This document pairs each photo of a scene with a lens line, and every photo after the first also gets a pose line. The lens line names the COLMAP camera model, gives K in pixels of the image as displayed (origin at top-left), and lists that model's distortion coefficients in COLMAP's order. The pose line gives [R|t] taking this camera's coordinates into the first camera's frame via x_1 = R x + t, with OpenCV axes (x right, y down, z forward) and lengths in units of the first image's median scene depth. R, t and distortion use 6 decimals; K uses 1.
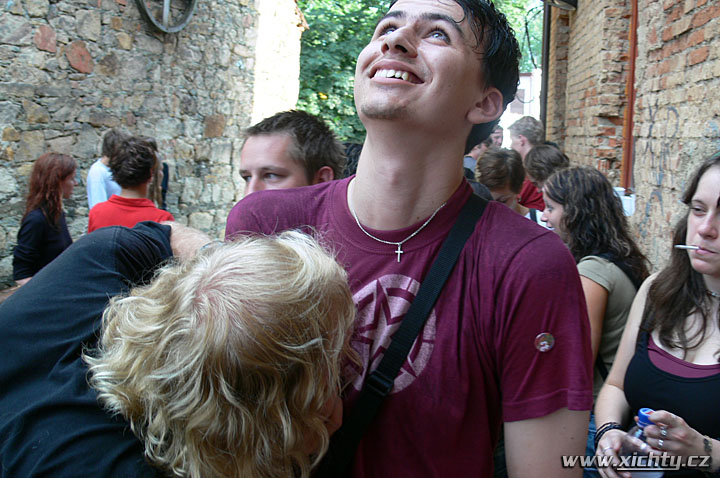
lens RADIAL K [[778.8, 0, 360.0], [0, 778.8, 239.0], [0, 0, 1]] dist [-0.192791, 0.268220]
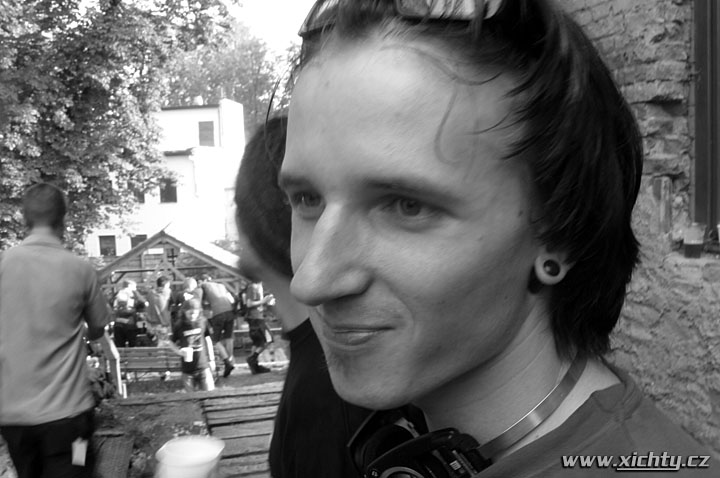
lens RADIAL K [[778.8, 0, 360.0], [0, 778.8, 239.0], [0, 0, 1]] dist [-0.192791, 0.268220]
pose [[0.913847, -0.088502, 0.396297, -0.073144], [0.106814, 0.993981, -0.024331, -0.042801], [-0.391758, 0.064565, 0.917800, 0.357976]]
